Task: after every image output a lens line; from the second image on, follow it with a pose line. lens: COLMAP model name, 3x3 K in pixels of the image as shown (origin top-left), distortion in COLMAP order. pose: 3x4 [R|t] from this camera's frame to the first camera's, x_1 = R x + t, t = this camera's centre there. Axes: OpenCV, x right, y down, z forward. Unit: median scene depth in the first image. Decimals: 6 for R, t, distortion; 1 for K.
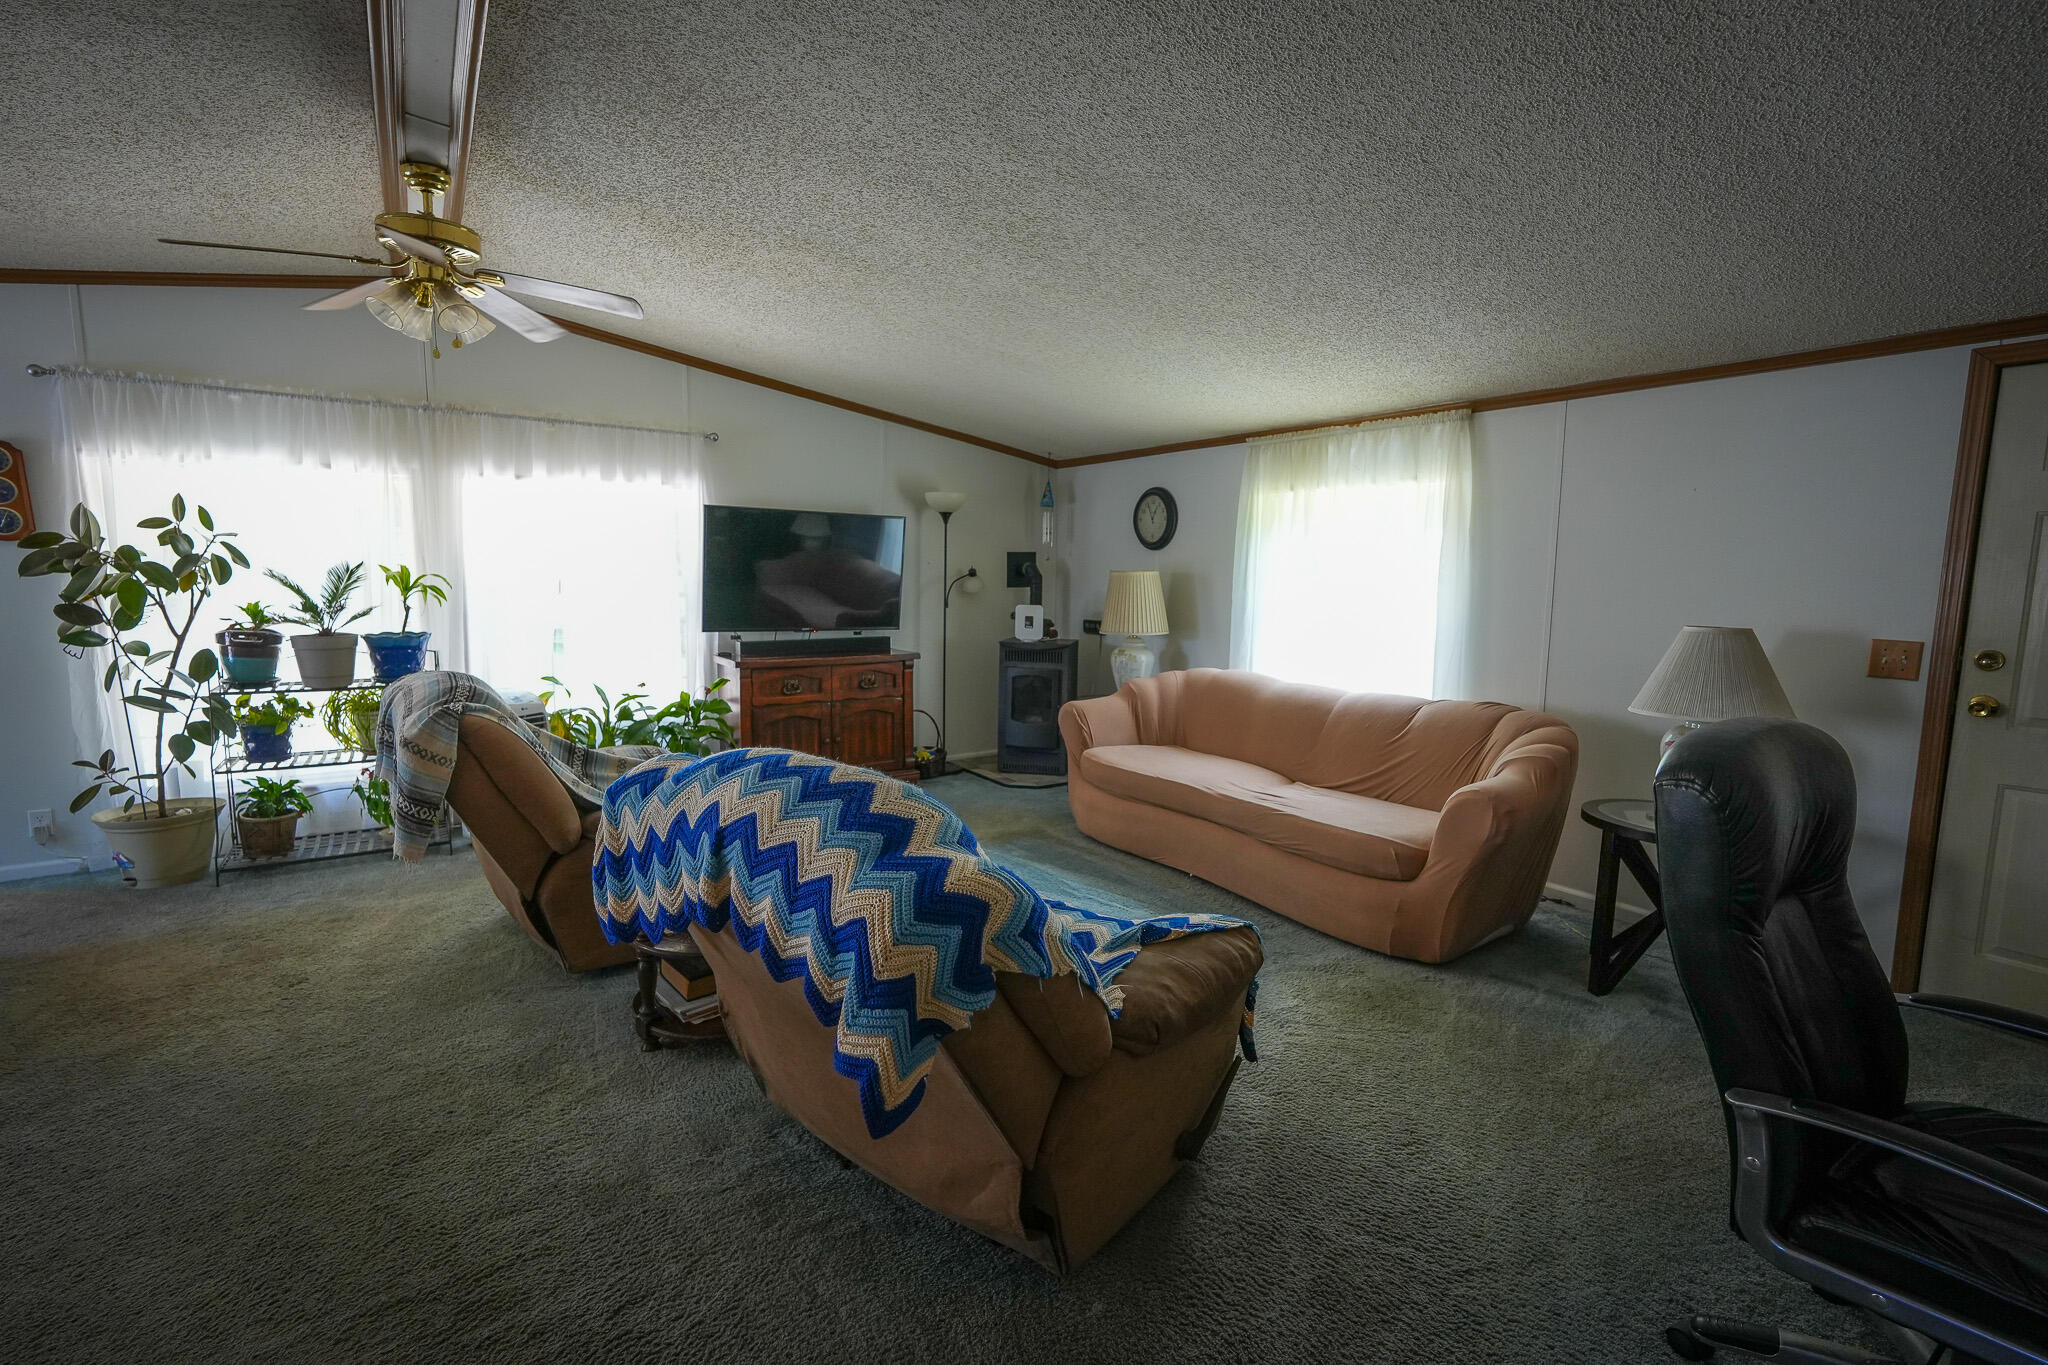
lens RADIAL K [[911.2, 0, 1024.0], [0, 911.2, 682.5], [0, 0, 1]] dist [-0.019814, 0.009163]
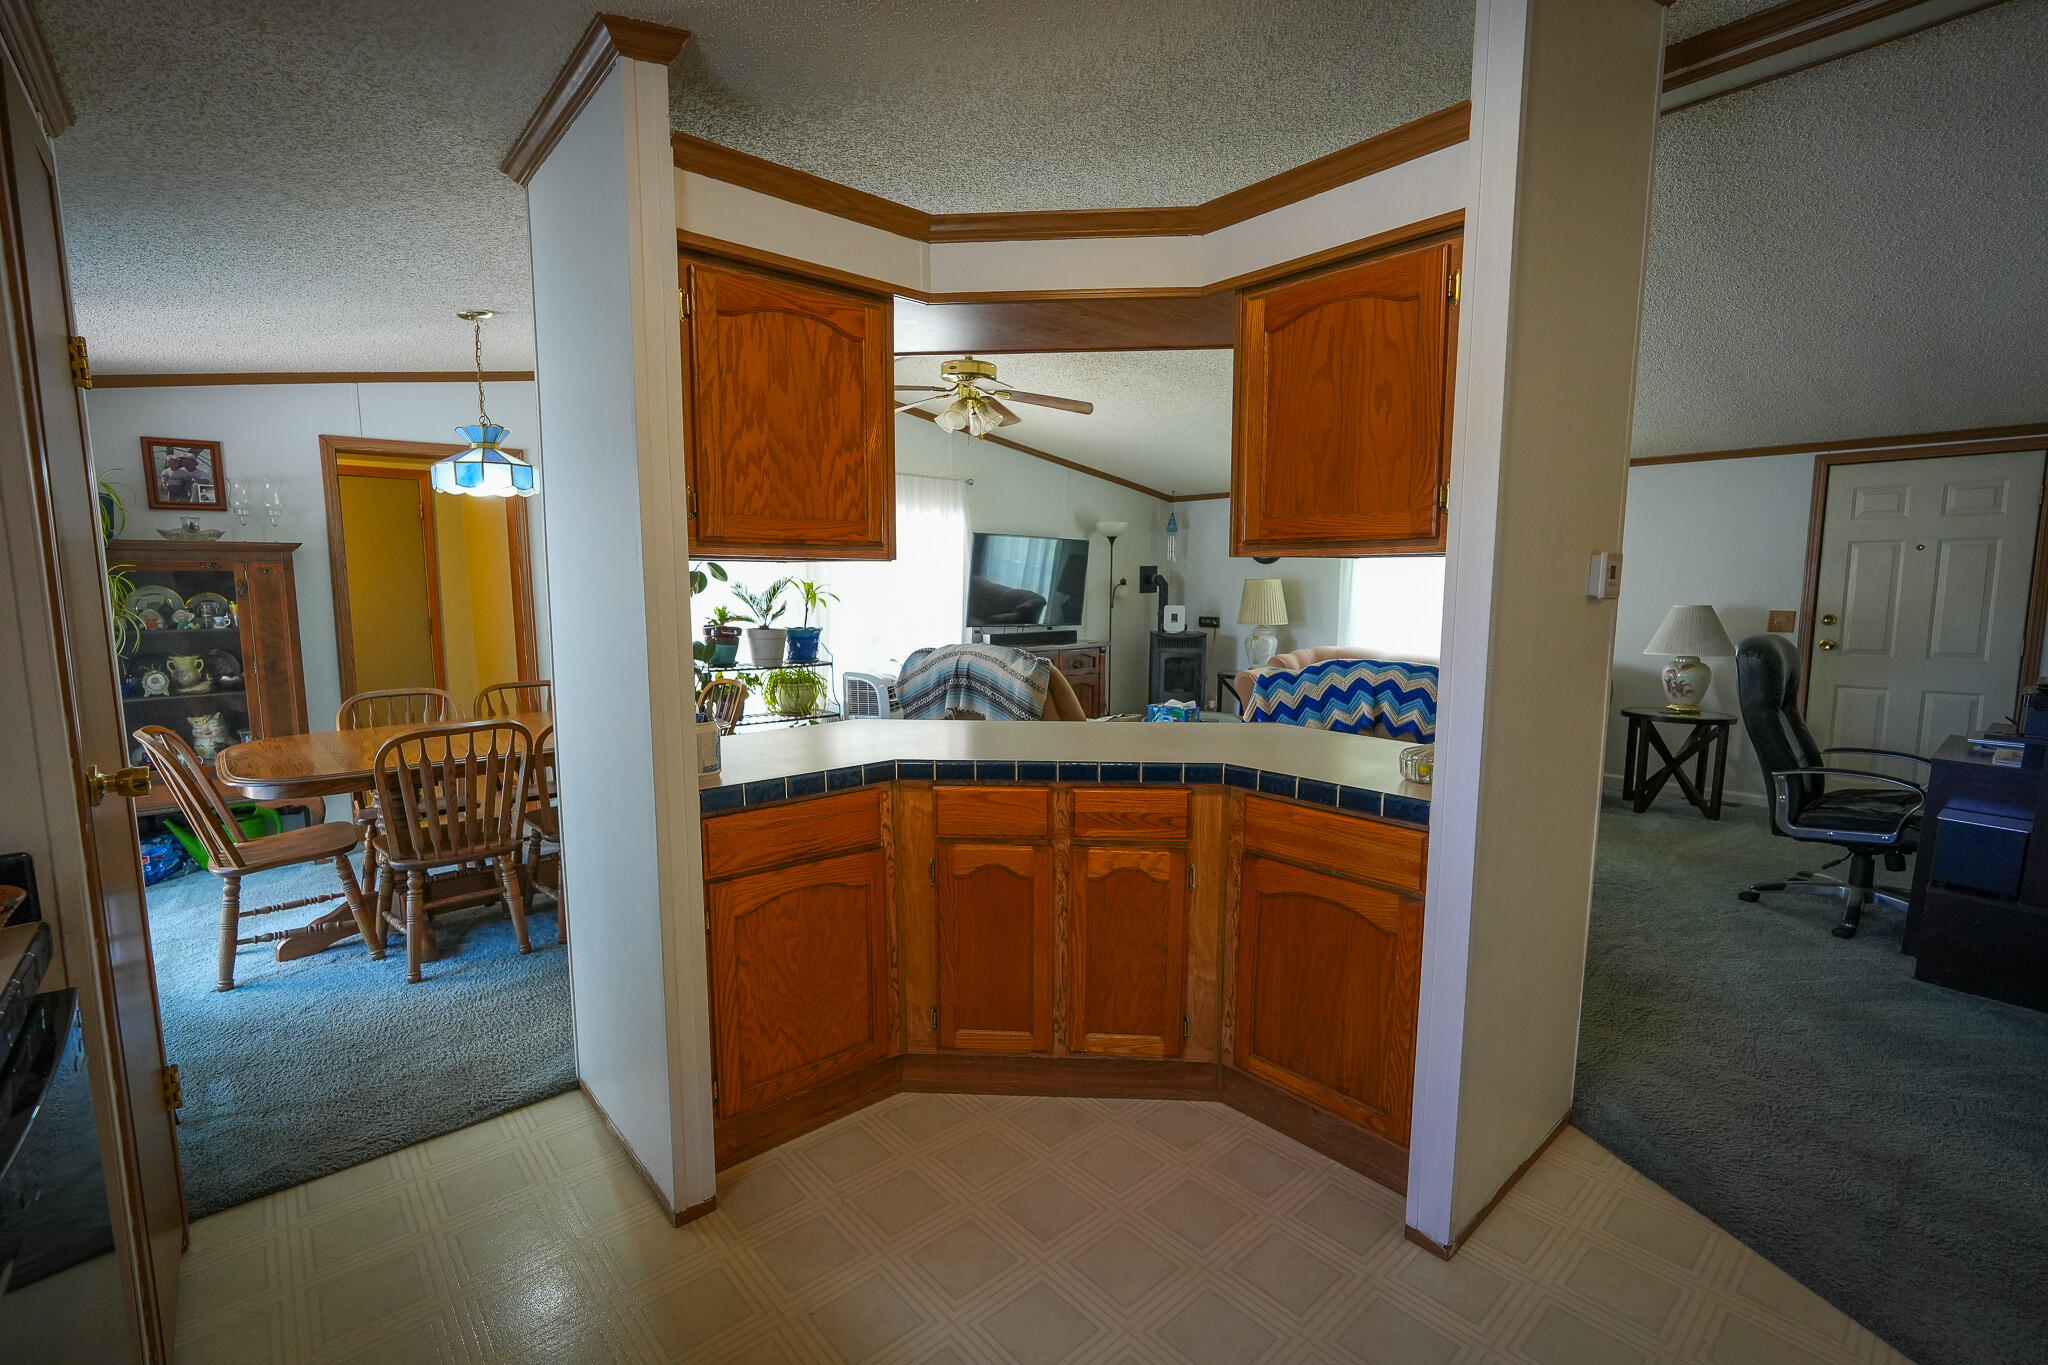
lens RADIAL K [[910.9, 0, 1018.9], [0, 910.9, 689.5], [0, 0, 1]] dist [-0.018020, 0.009557]
pose [[0.991504, -0.025410, 0.127573, -0.543189], [0.026253, 0.999643, -0.004933, 0.055109], [-0.127402, 0.008240, 0.991817, -0.417772]]
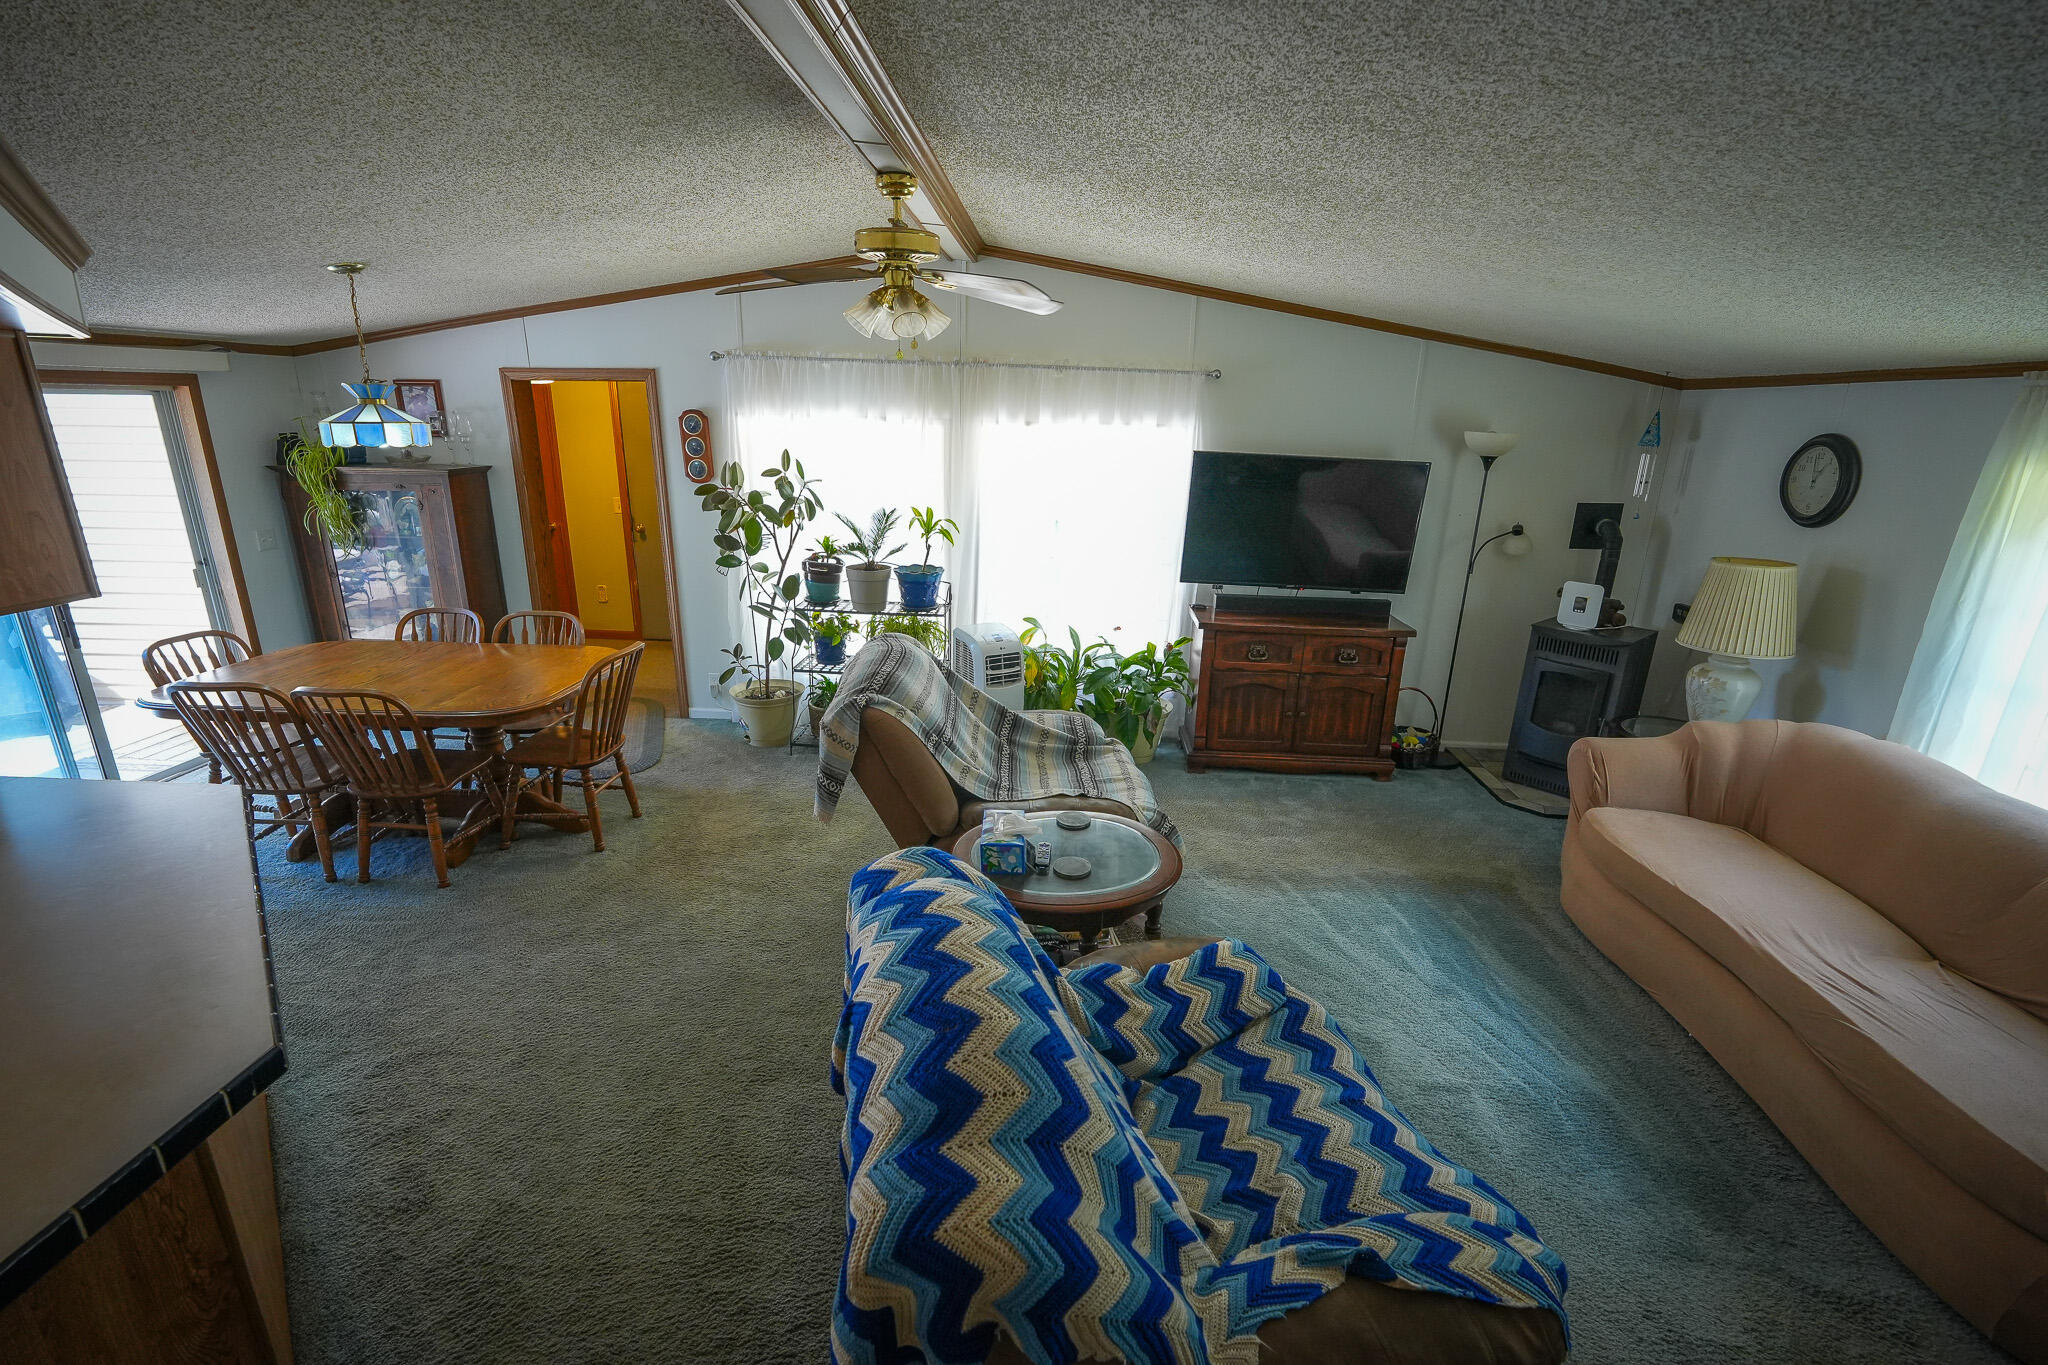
lens RADIAL K [[911.2, 0, 1024.0], [0, 911.2, 682.5], [0, 0, 1]] dist [-0.019814, 0.009163]
pose [[0.795772, 0.182348, -0.577491, 0.117597], [-0.090024, 0.978615, 0.184954, -0.138772], [0.598868, -0.095194, 0.795170, 0.133789]]
